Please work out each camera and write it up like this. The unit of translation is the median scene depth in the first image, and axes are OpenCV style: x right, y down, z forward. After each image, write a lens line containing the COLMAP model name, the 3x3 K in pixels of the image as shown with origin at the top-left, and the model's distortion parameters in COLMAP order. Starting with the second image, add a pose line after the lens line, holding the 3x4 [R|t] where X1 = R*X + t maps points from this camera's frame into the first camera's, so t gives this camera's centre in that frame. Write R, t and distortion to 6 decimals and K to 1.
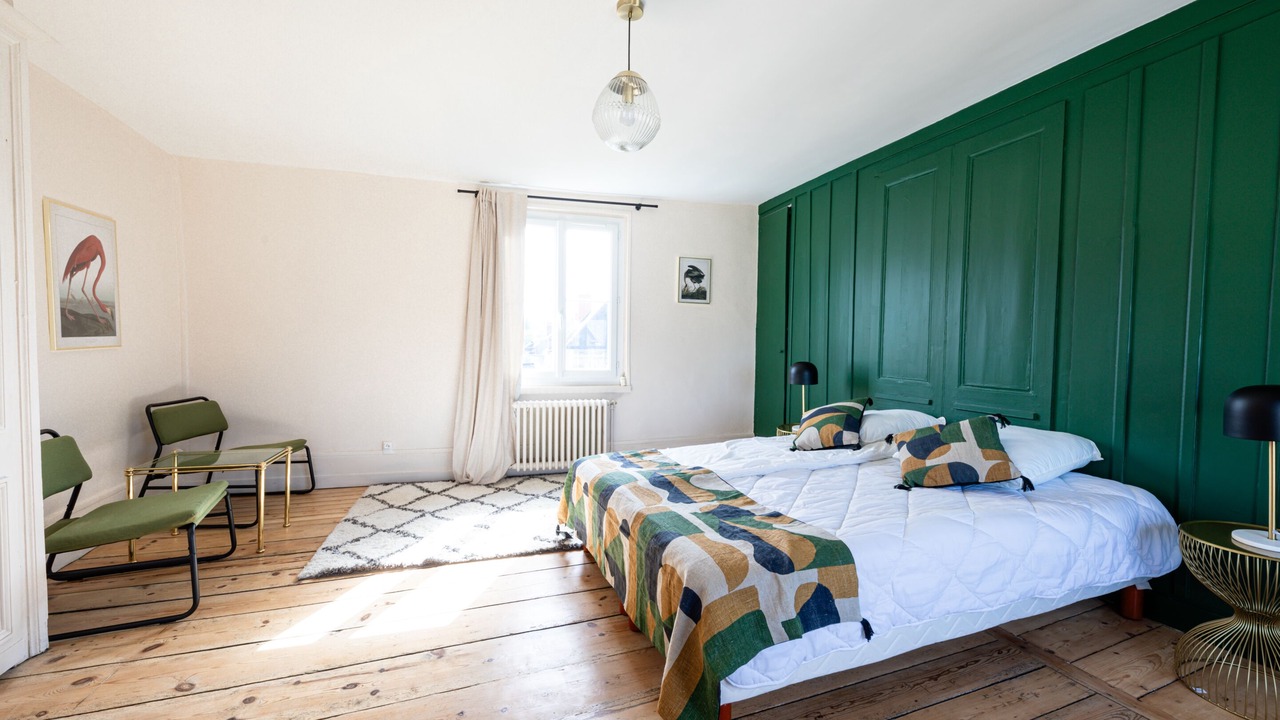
lens RADIAL K [[510.6, 0, 638.9], [0, 510.6, 359.6], [0, 0, 1]] dist [0.009564, -0.003992]
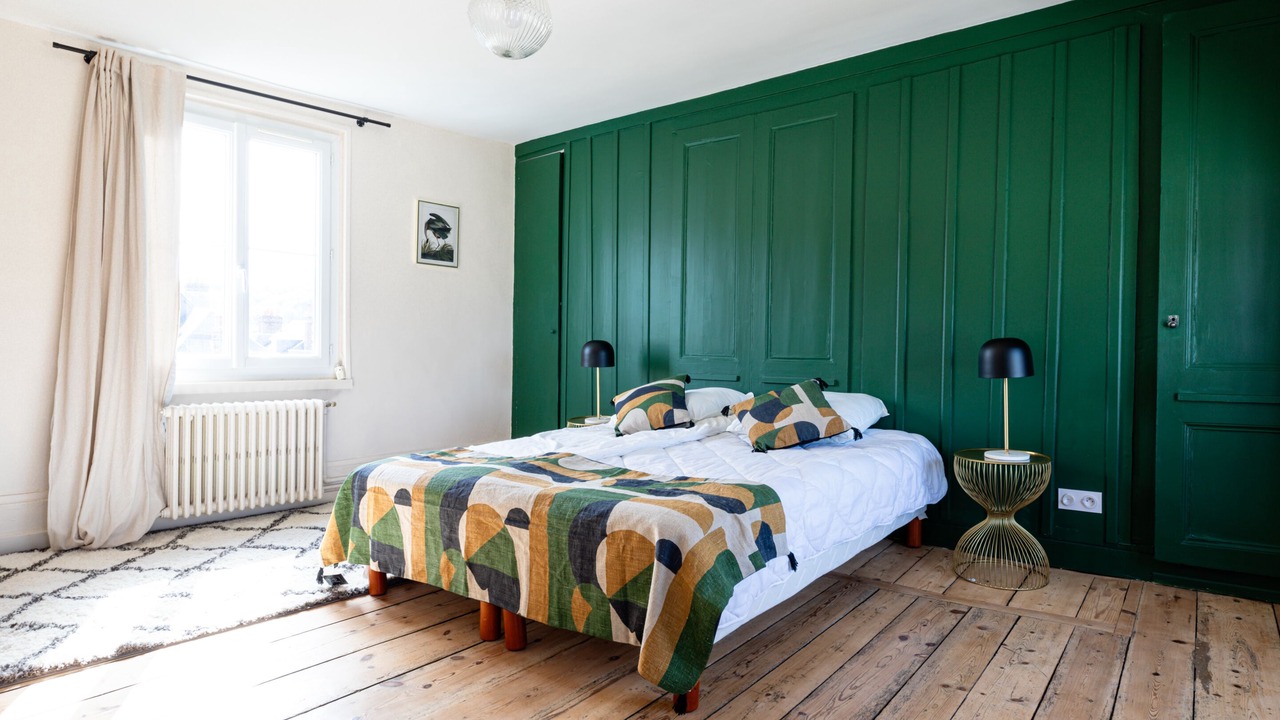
lens RADIAL K [[691.2, 0, 678.4], [0, 691.2, 348.2], [0, 0, 1]] dist [0.014491, -0.007347]
pose [[0.851842, -0.007631, 0.523744, -0.262727], [0.014341, 0.999859, -0.008757, 0.048303], [-0.523603, 0.014971, 0.851831, -0.055119]]
